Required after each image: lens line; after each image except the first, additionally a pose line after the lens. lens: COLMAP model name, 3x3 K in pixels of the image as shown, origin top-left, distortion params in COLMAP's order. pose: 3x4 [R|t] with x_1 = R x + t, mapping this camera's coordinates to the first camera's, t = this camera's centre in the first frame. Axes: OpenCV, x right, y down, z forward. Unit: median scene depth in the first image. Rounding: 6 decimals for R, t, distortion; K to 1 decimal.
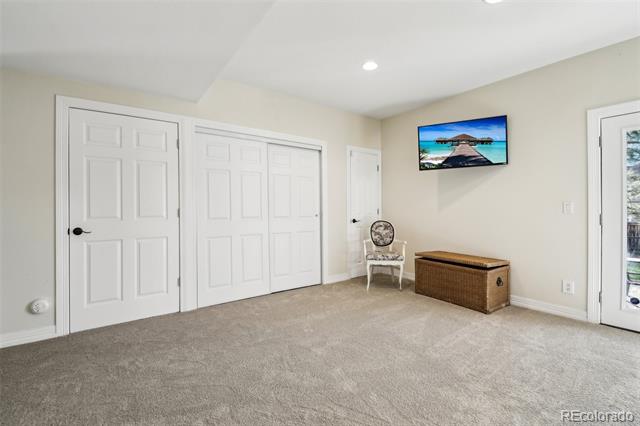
lens RADIAL K [[286.1, 0, 320.3], [0, 286.1, 213.1], [0, 0, 1]] dist [-0.004458, -0.002879]
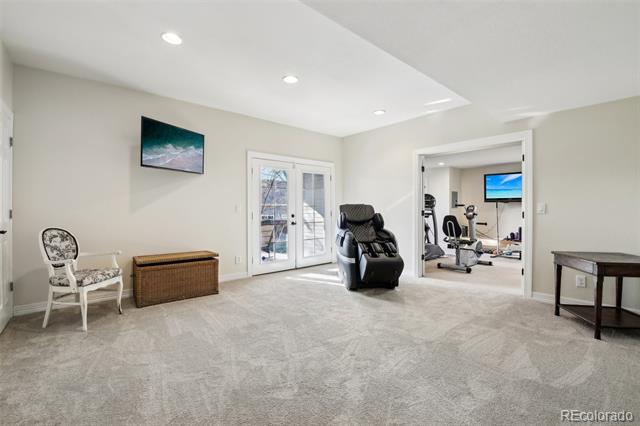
lens RADIAL K [[286.1, 0, 321.7], [0, 286.1, 210.8], [0, 0, 1]] dist [-0.004458, -0.002879]
pose [[-0.089674, -0.003925, 0.995963, -0.599984], [0.017495, 0.999832, 0.005516, -0.007483], [-0.995818, 0.017919, -0.089590, 0.559619]]
